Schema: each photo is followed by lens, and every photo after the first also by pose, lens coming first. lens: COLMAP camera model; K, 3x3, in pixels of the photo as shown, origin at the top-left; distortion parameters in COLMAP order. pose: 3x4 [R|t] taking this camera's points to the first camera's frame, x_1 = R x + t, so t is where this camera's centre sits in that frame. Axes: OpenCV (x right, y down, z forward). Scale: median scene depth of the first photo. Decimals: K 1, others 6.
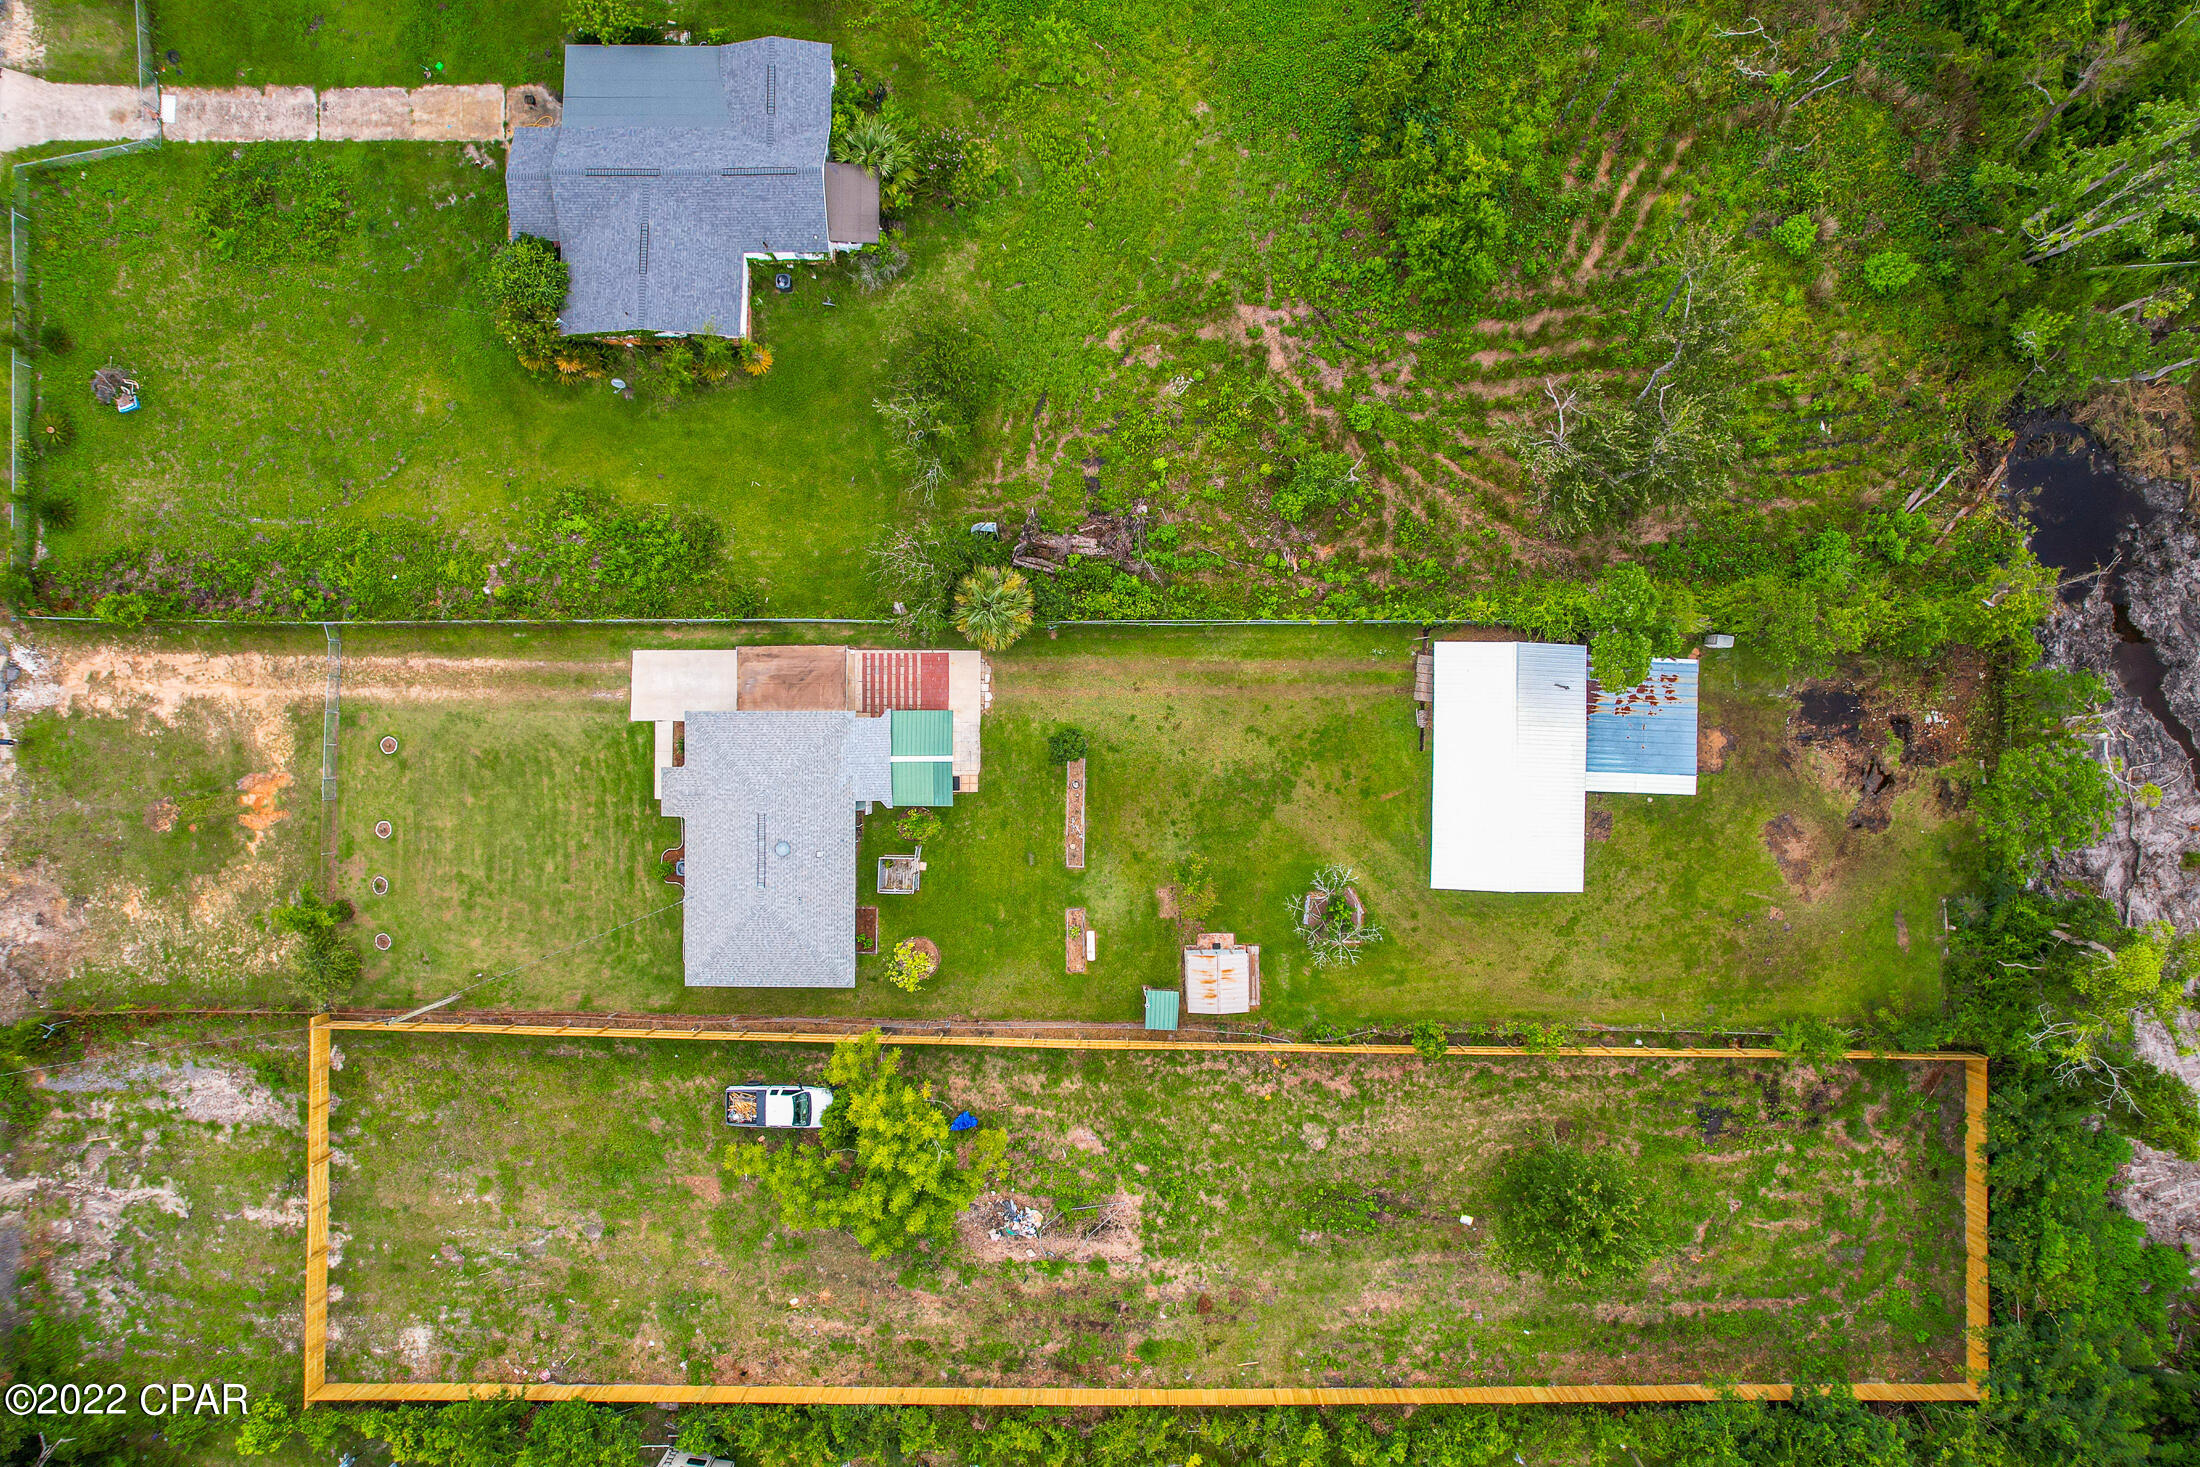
lens RADIAL K [[1404.2, 0, 1103.8], [0, 1404.2, 743.0], [0, 0, 1]] dist [-0.071278, 0.056510]
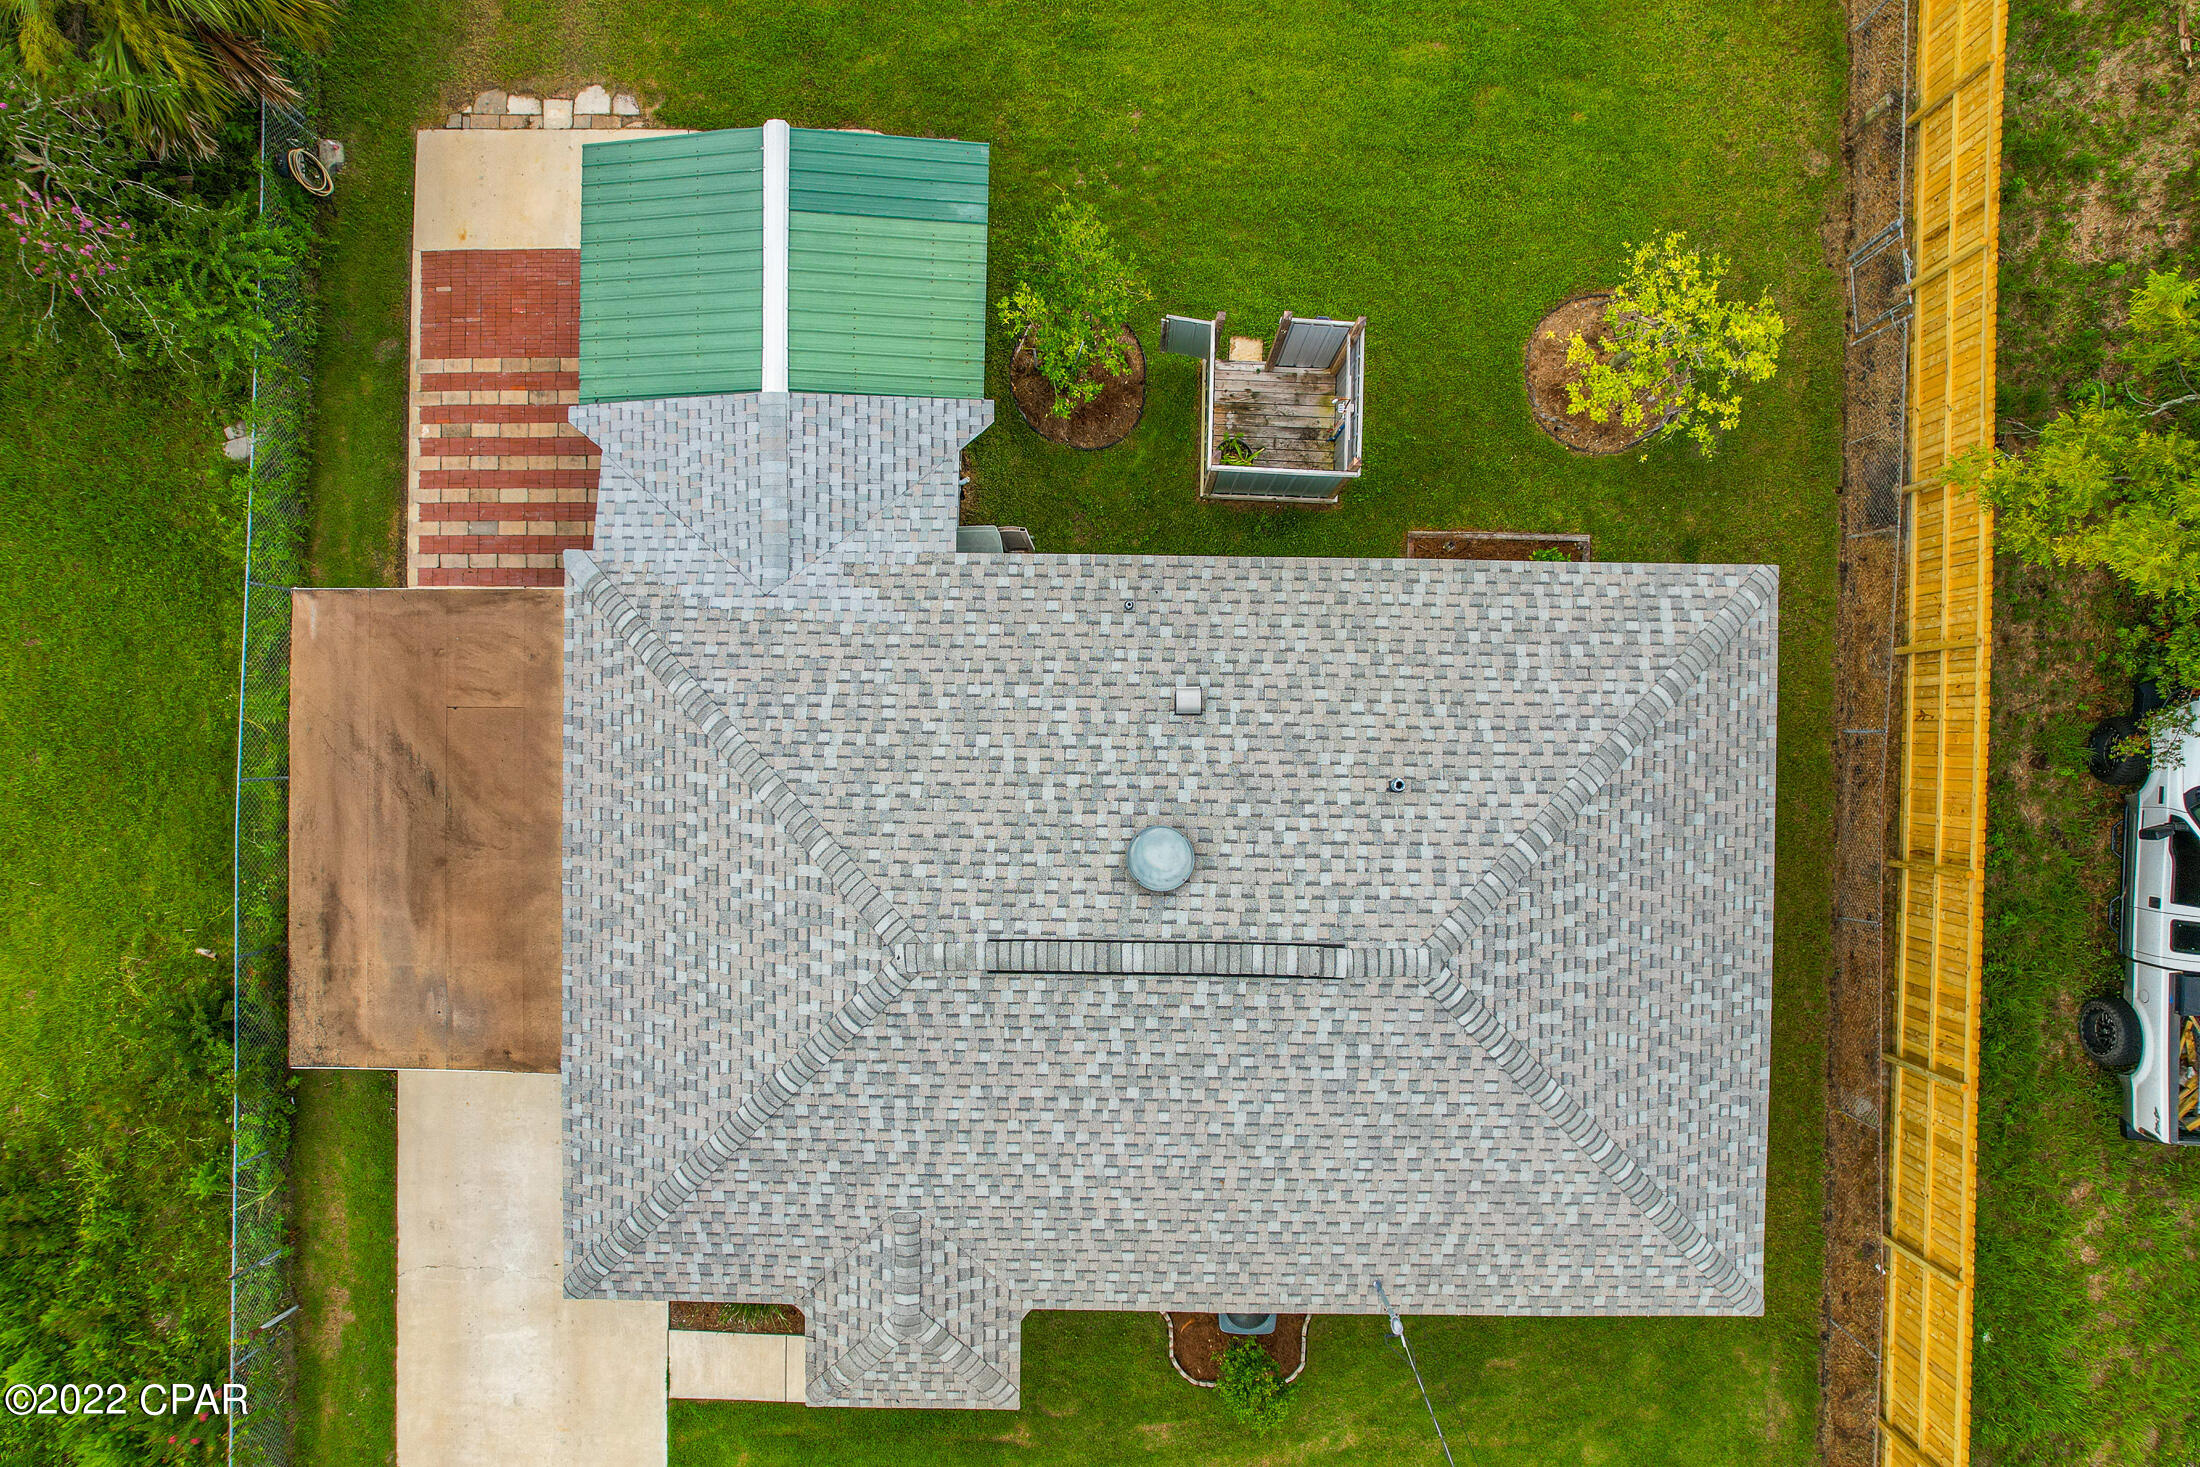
lens RADIAL K [[1407.8, 0, 1104.2], [0, 1407.8, 744.4], [0, 0, 1]] dist [-0.070889, 0.069332]
pose [[0.009160, -0.999950, 0.004113, -0.202235], [0.999858, 0.009101, -0.014167, 0.066641], [0.014129, 0.004242, 0.999891, 0.746806]]
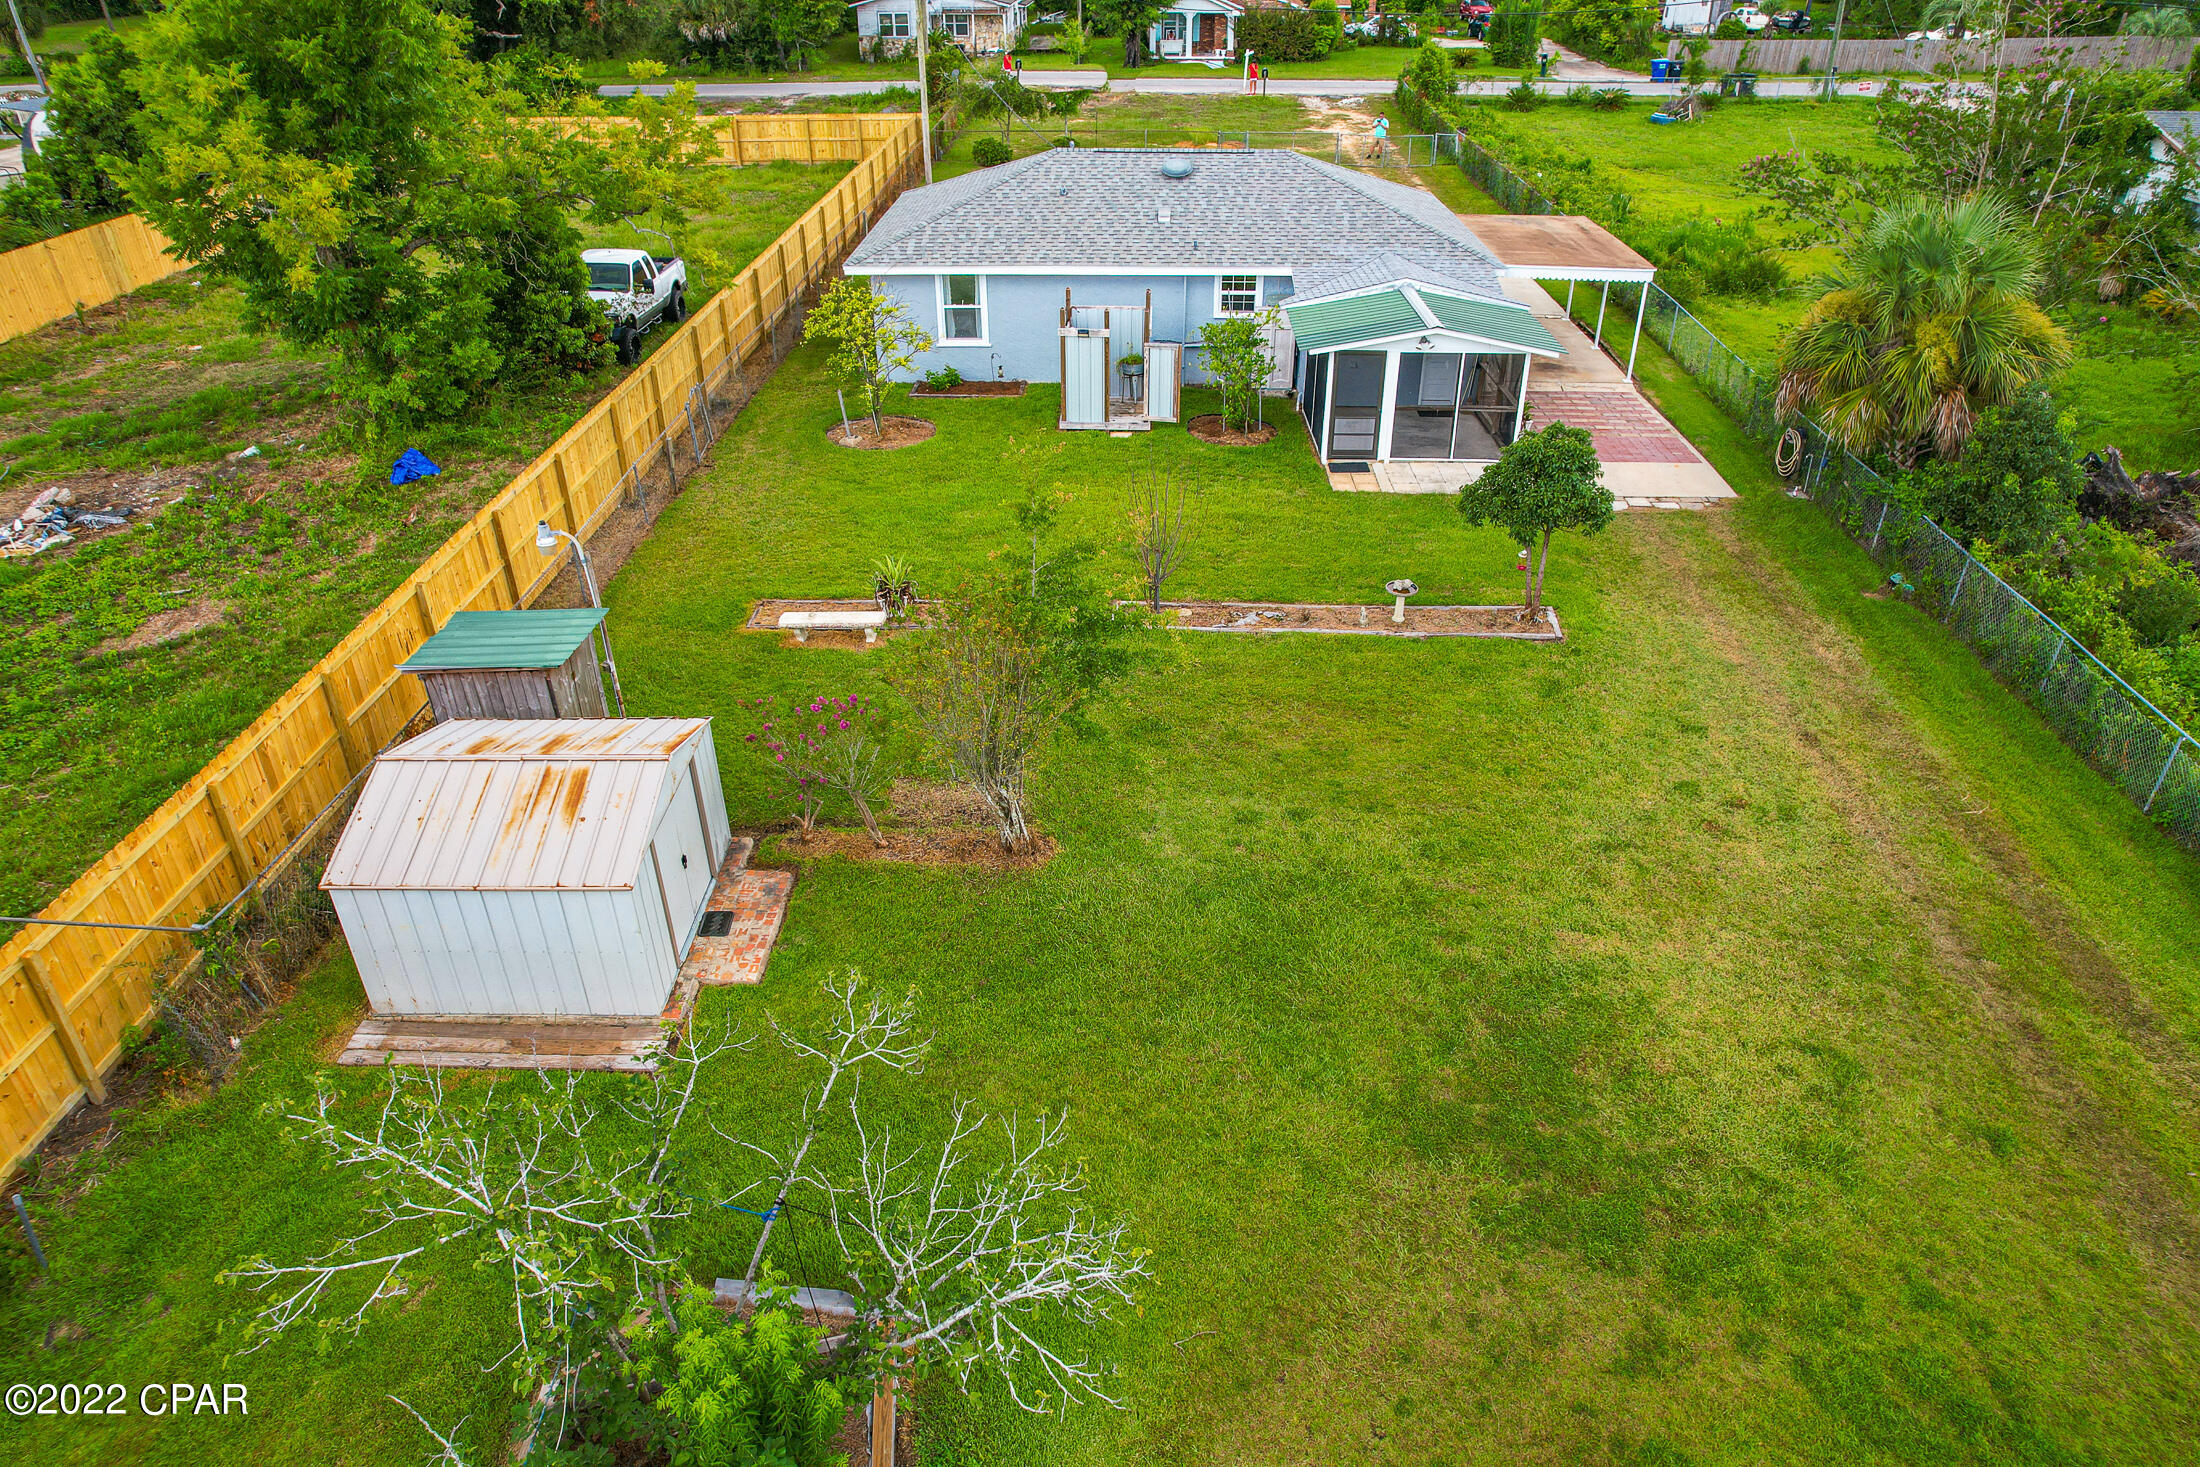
lens RADIAL K [[1413.5, 0, 1100.0], [0, 1413.5, 733.5], [0, 0, 1]] dist [-0.040164, 0.000481]
pose [[-0.022309, 0.522748, -0.852196, 0.241213], [-0.999737, -0.007129, 0.021798, 0.084473], [0.005319, 0.852458, 0.522769, 0.869829]]
